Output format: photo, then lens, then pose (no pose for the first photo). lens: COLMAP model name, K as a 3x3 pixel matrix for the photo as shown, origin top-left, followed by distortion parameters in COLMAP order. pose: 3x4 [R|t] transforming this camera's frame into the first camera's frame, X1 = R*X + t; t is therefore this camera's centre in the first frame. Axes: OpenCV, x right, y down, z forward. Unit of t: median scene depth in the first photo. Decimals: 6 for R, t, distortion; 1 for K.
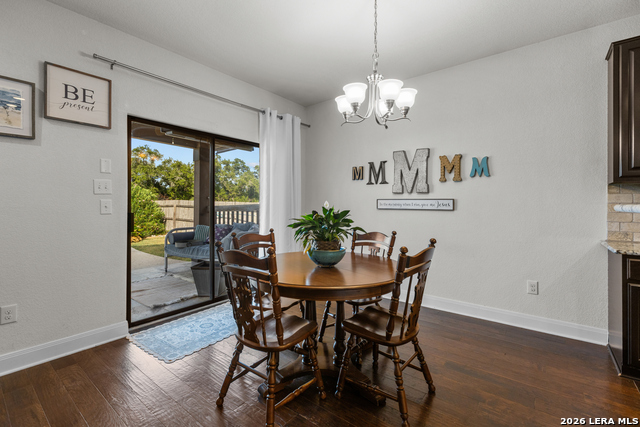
lens RADIAL K [[285.5, 0, 319.2], [0, 285.5, 207.7], [0, 0, 1]] dist [0.005144, 0.001003]
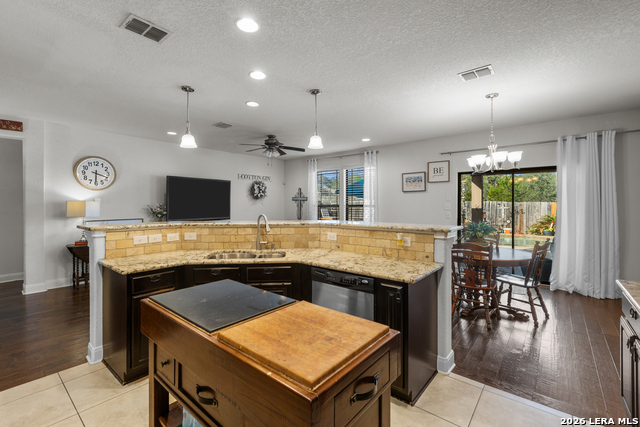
lens RADIAL K [[285.5, 0, 319.5], [0, 285.5, 209.1], [0, 0, 1]] dist [0.005144, 0.001003]
pose [[-0.027925, 0.015660, -0.999487, 1.285344], [-0.007583, 0.999845, 0.015877, -0.063756], [0.999581, 0.008023, -0.027801, 0.015640]]
